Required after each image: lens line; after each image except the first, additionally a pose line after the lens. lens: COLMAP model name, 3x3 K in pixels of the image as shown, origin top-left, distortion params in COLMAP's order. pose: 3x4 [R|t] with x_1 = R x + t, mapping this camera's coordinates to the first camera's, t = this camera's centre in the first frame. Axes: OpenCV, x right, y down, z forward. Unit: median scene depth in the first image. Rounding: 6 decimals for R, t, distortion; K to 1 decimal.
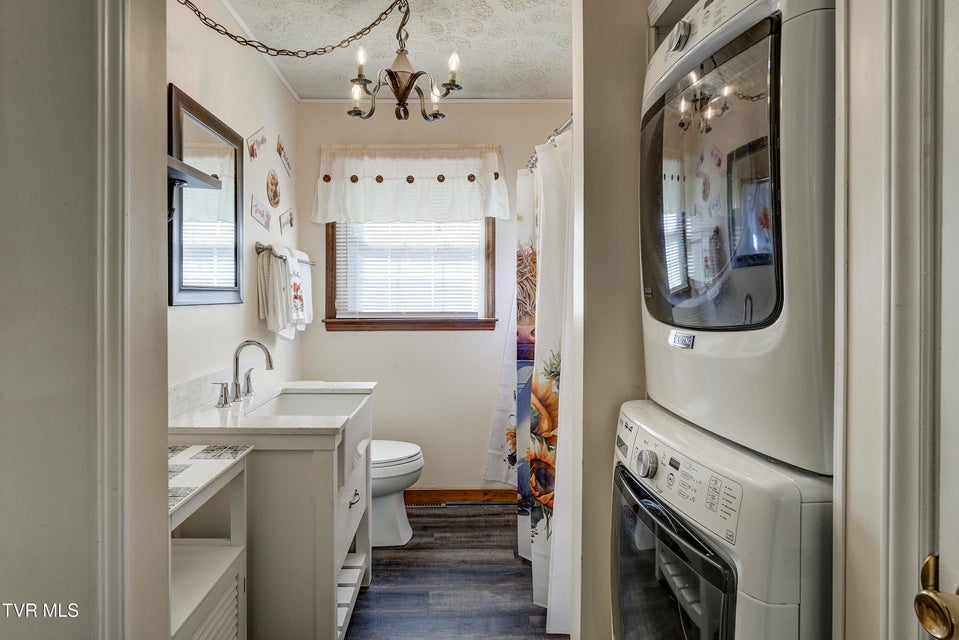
lens RADIAL K [[535.0, 0, 475.9], [0, 535.0, 301.3], [0, 0, 1]] dist [-0.003882, 0.001743]
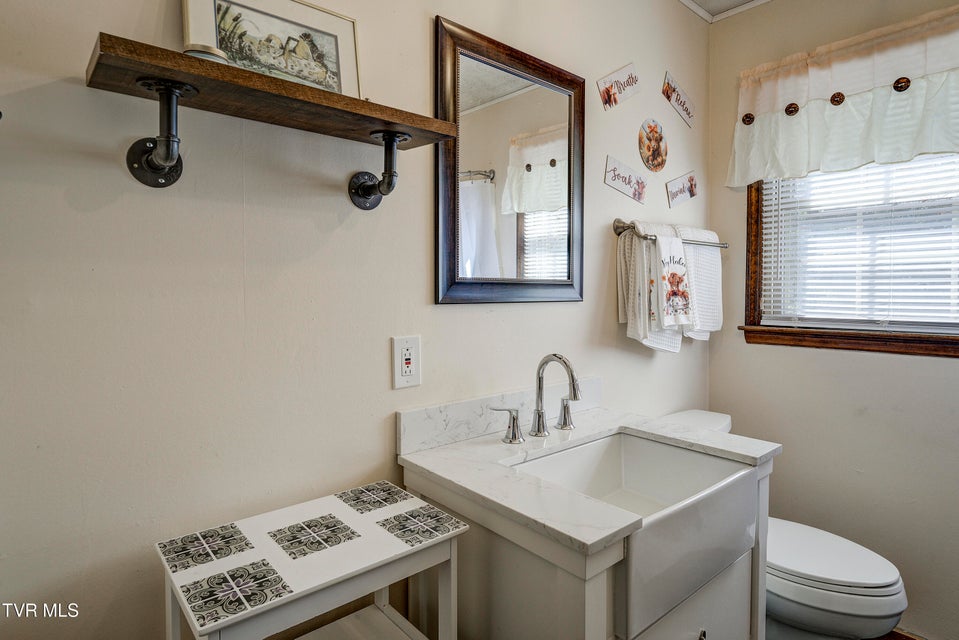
lens RADIAL K [[535.0, 0, 475.9], [0, 535.0, 301.3], [0, 0, 1]] dist [-0.003882, 0.001743]
pose [[0.621551, 0.019110, -0.783141, 0.043776], [-0.010958, 0.999817, 0.015700, -0.004908], [0.783297, -0.001176, 0.621646, 0.312498]]
